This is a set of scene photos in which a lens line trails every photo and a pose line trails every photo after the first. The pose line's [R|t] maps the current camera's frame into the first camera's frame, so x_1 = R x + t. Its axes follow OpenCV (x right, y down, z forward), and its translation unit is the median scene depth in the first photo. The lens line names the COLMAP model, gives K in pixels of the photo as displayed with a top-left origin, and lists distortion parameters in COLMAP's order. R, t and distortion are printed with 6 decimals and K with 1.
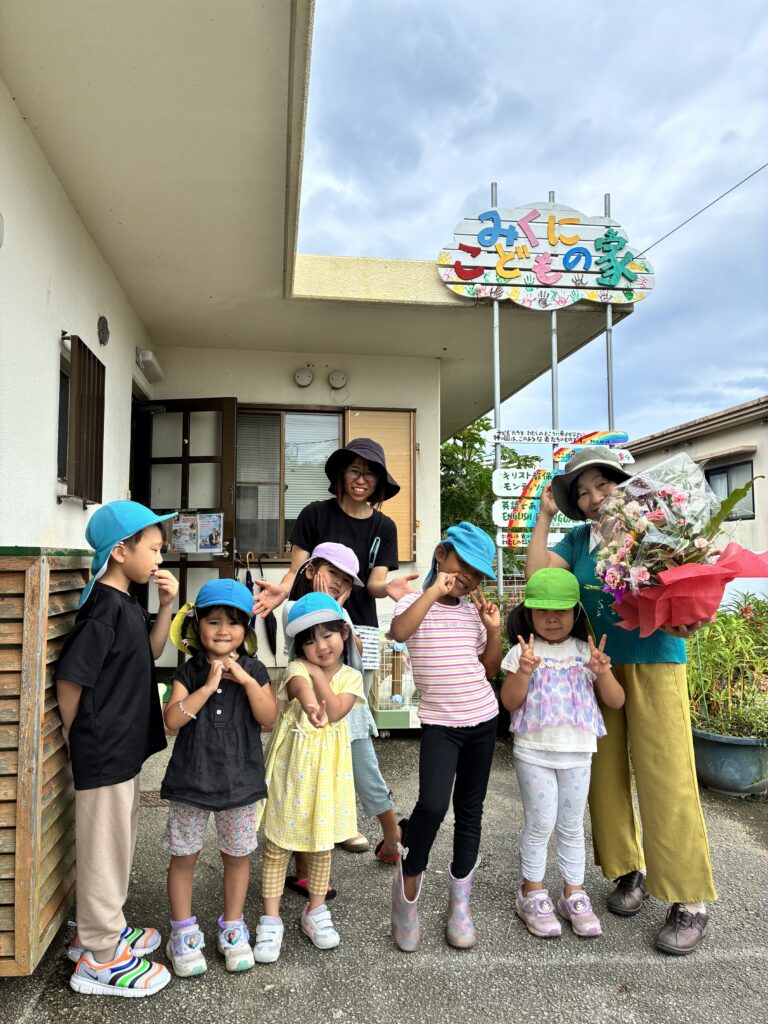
lens RADIAL K [[778.6, 0, 378.7], [0, 778.6, 505.0], [0, 0, 1]] dist [0.050770, -0.070516]
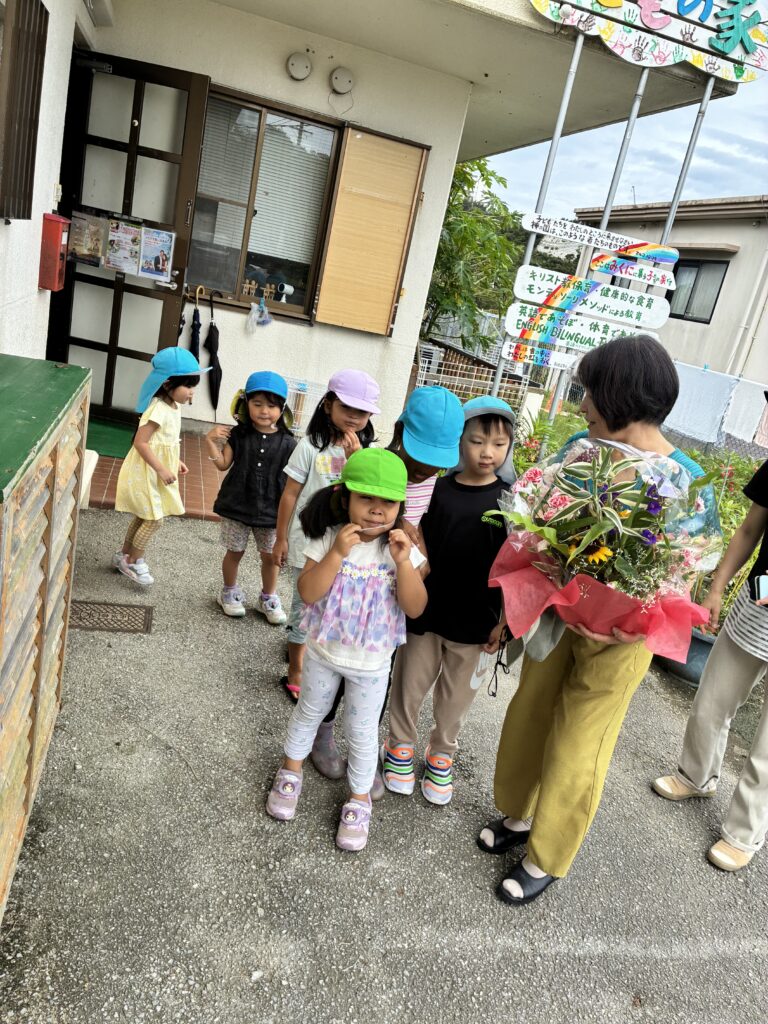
lens RADIAL K [[778.6, 0, 393.6], [0, 778.6, 515.6], [0, 0, 1]] dist [0.050770, -0.070516]
pose [[0.972226, 0.162564, 0.168371, -0.078977], [-0.213085, 0.912381, 0.349508, -0.061962], [-0.096801, -0.375678, 0.921681, 0.138525]]
